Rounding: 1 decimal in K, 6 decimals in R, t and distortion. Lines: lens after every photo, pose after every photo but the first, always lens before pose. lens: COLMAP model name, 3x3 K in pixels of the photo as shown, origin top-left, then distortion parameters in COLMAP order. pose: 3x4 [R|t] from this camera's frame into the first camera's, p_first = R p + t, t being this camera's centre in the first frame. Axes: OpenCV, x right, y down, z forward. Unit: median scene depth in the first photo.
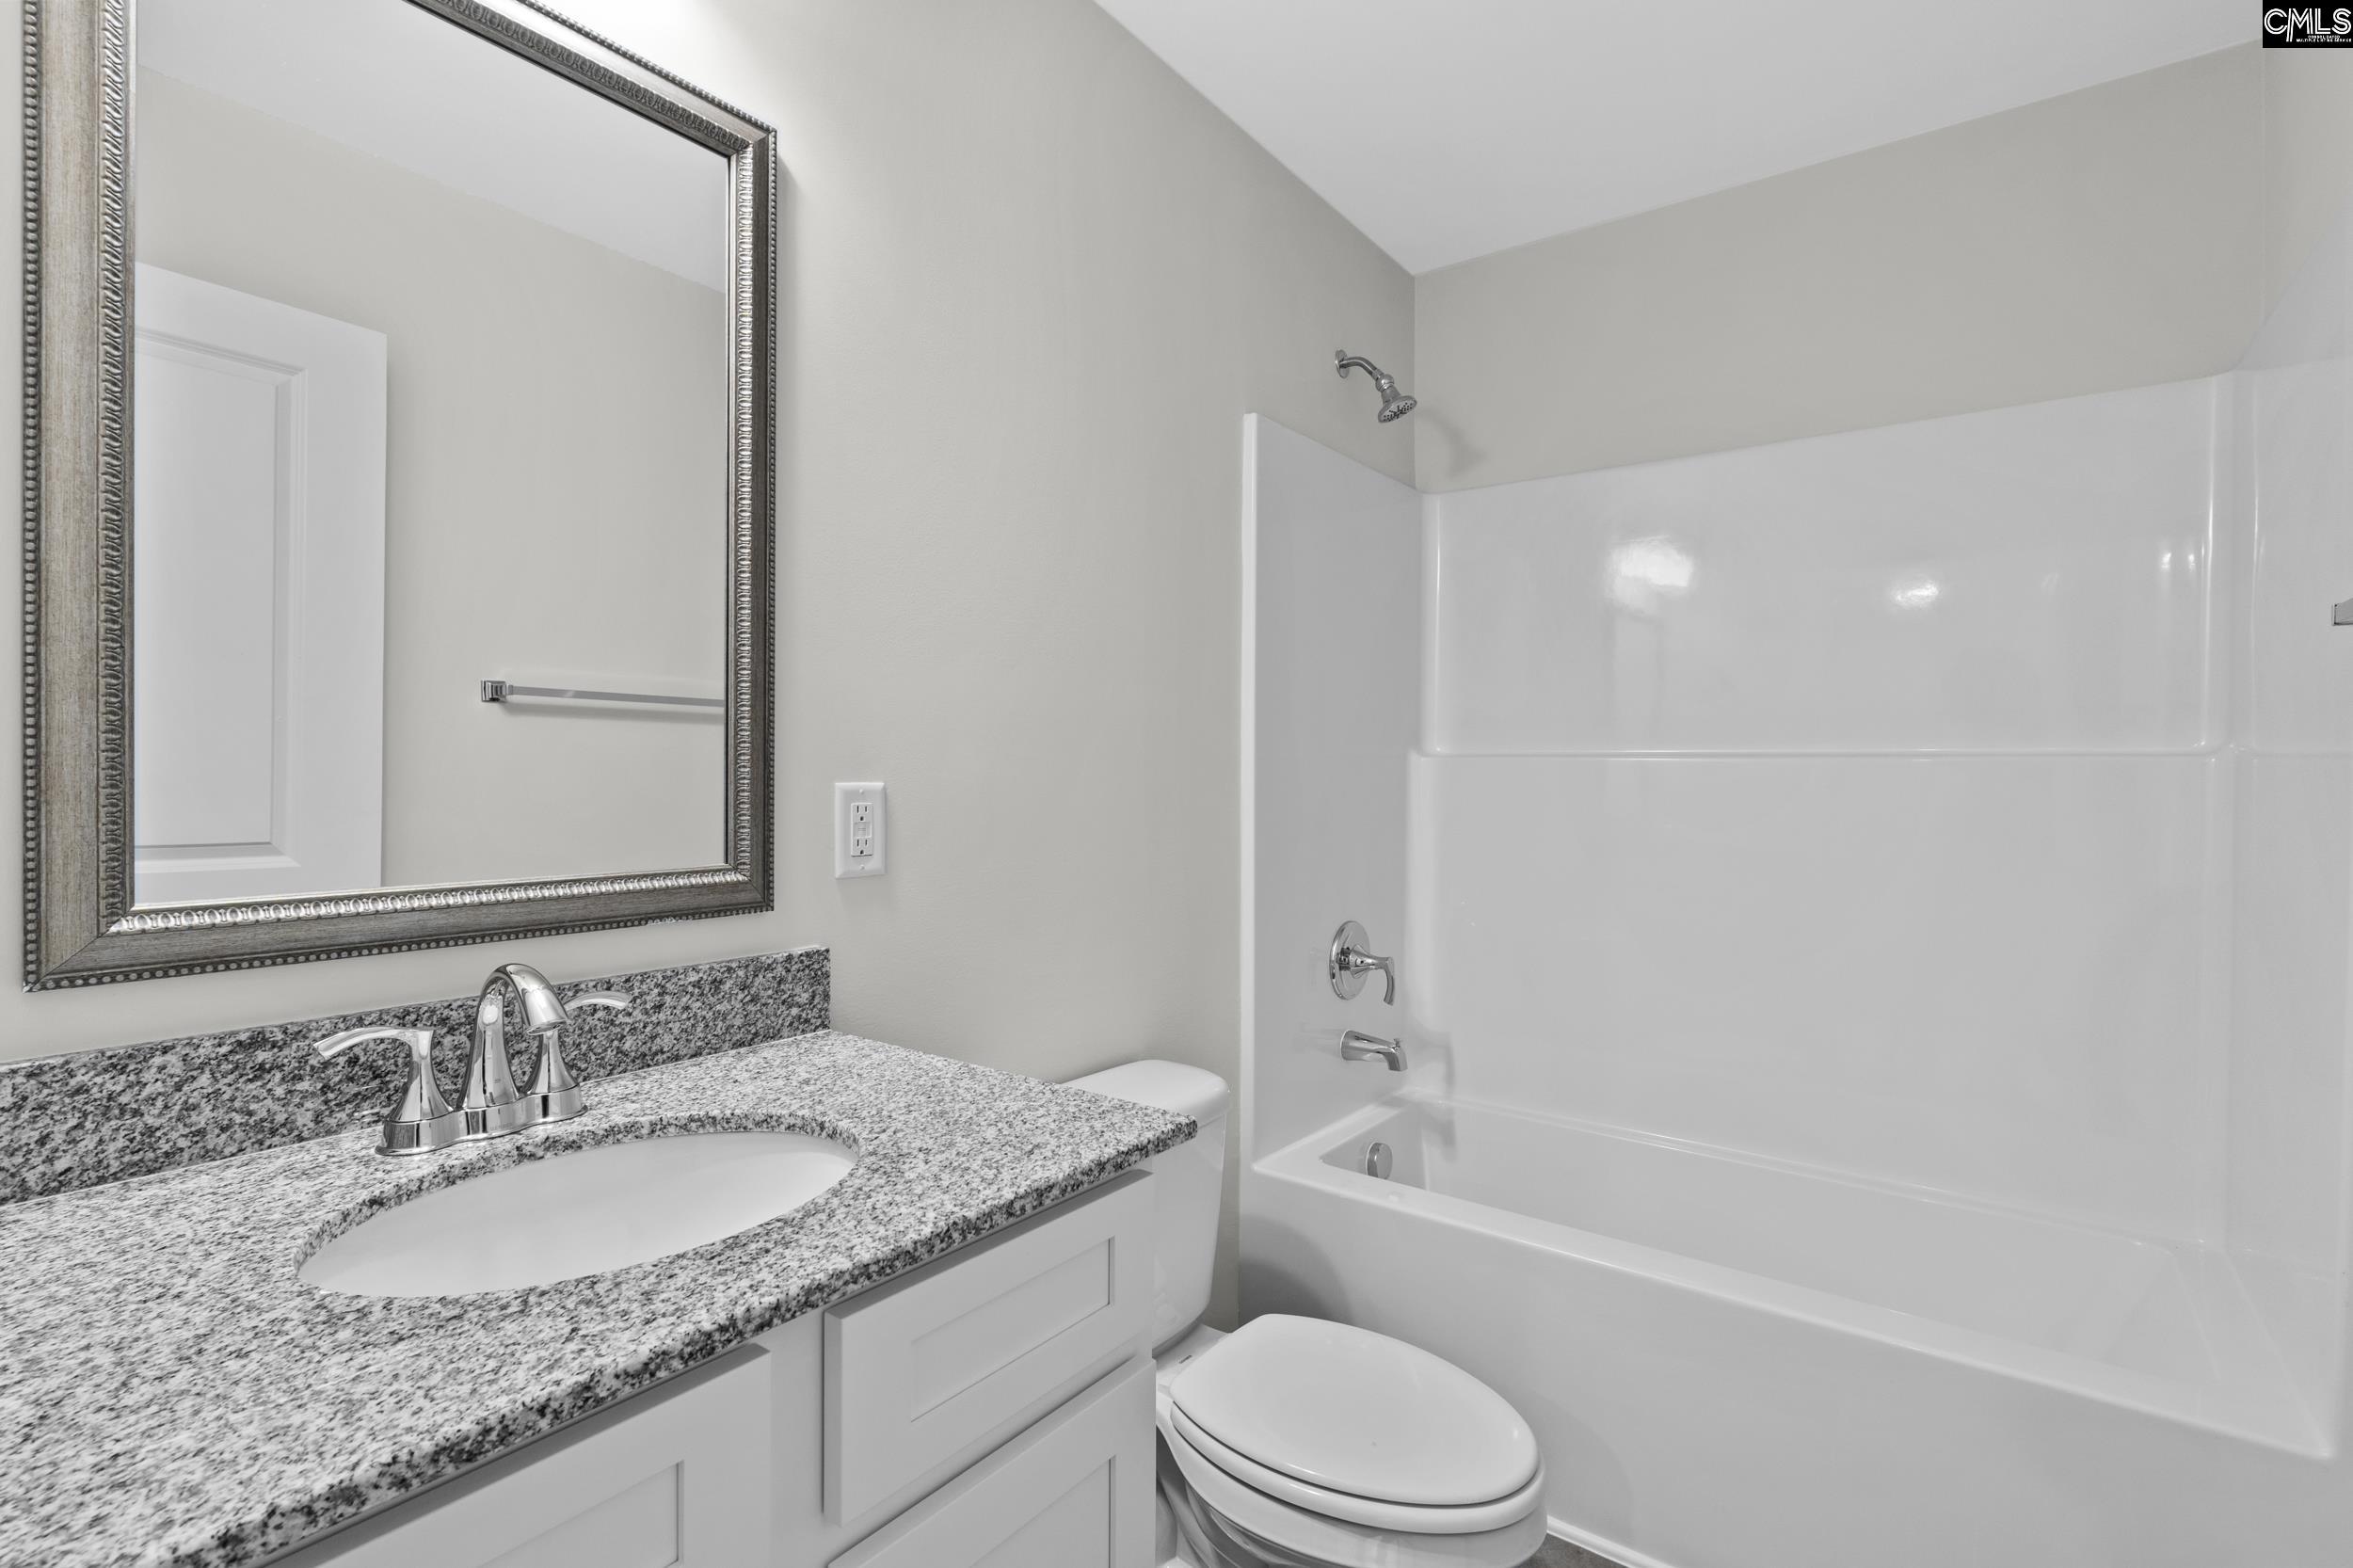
lens RADIAL K [[1087.2, 0, 1174.3], [0, 1087.2, 786.6], [0, 0, 1]] dist [-0.004604, 0.000462]
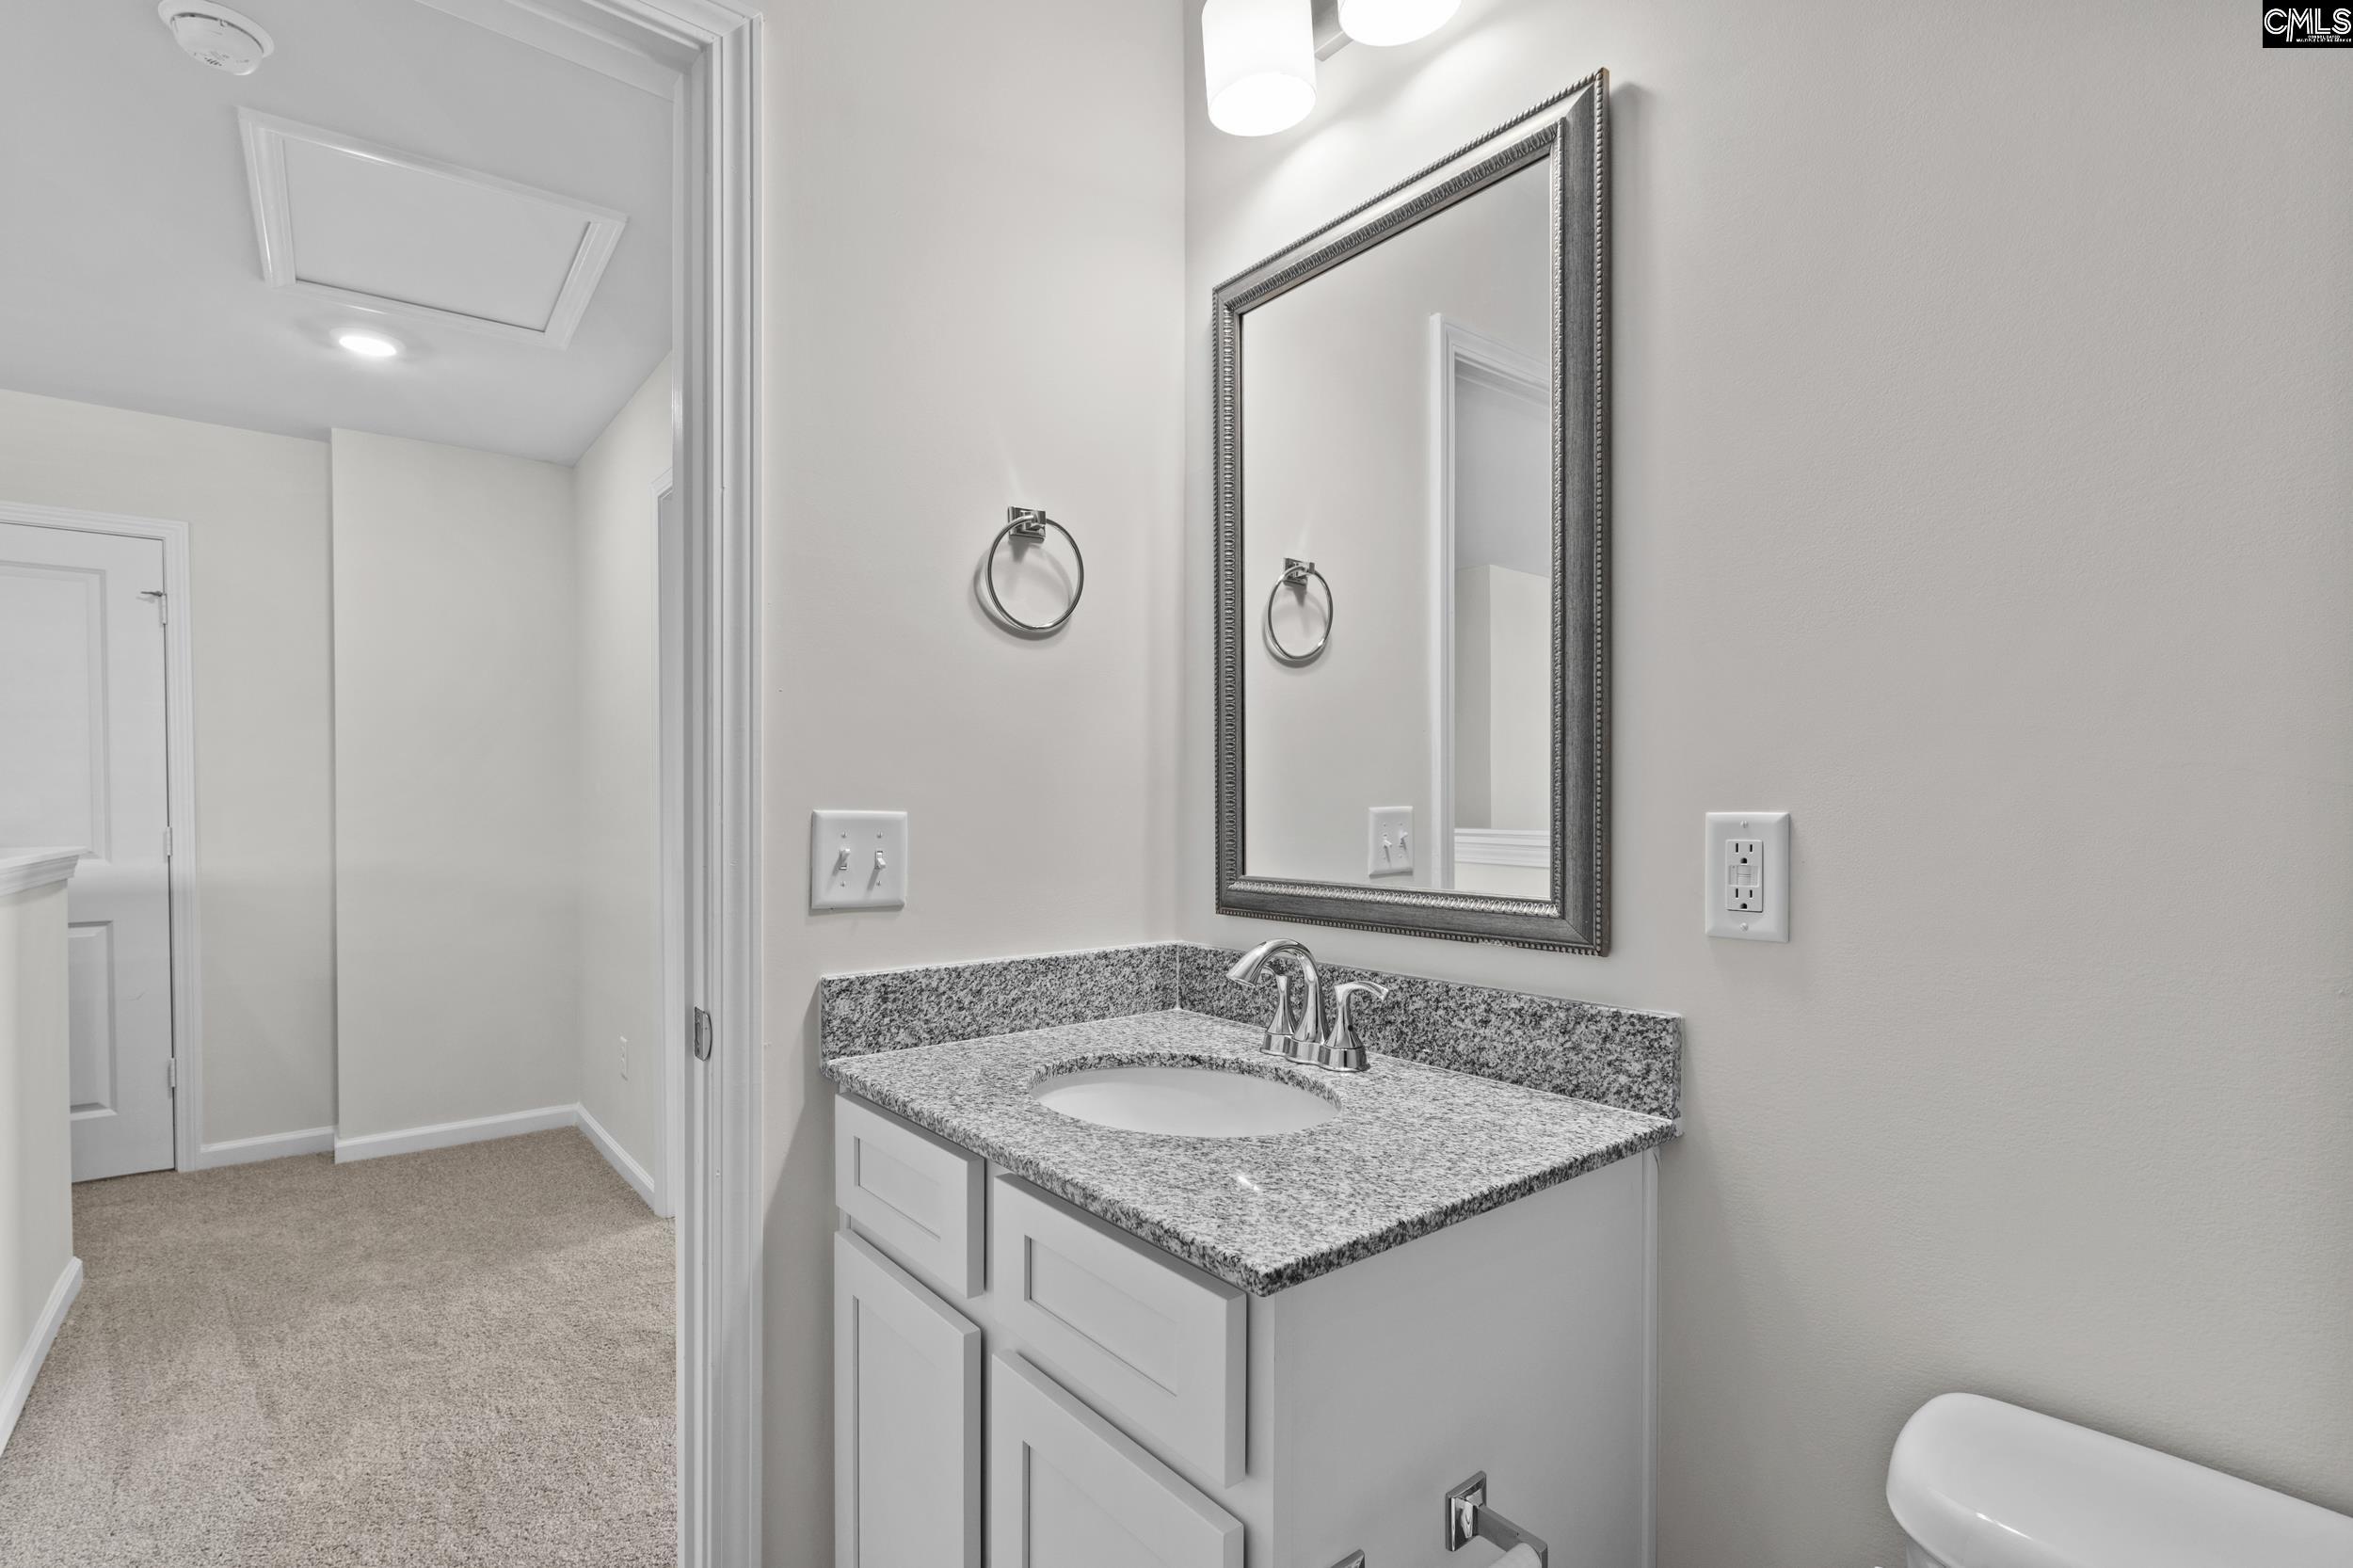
lens RADIAL K [[1087.2, 0, 1141.9], [0, 1087.2, 825.9], [0, 0, 1]] dist [-0.004604, 0.000462]
pose [[-0.260404, 0.013860, -0.965400, 0.632070], [-0.008853, 0.999821, 0.016742, -0.003713], [0.965459, 0.012906, -0.260235, 0.946498]]
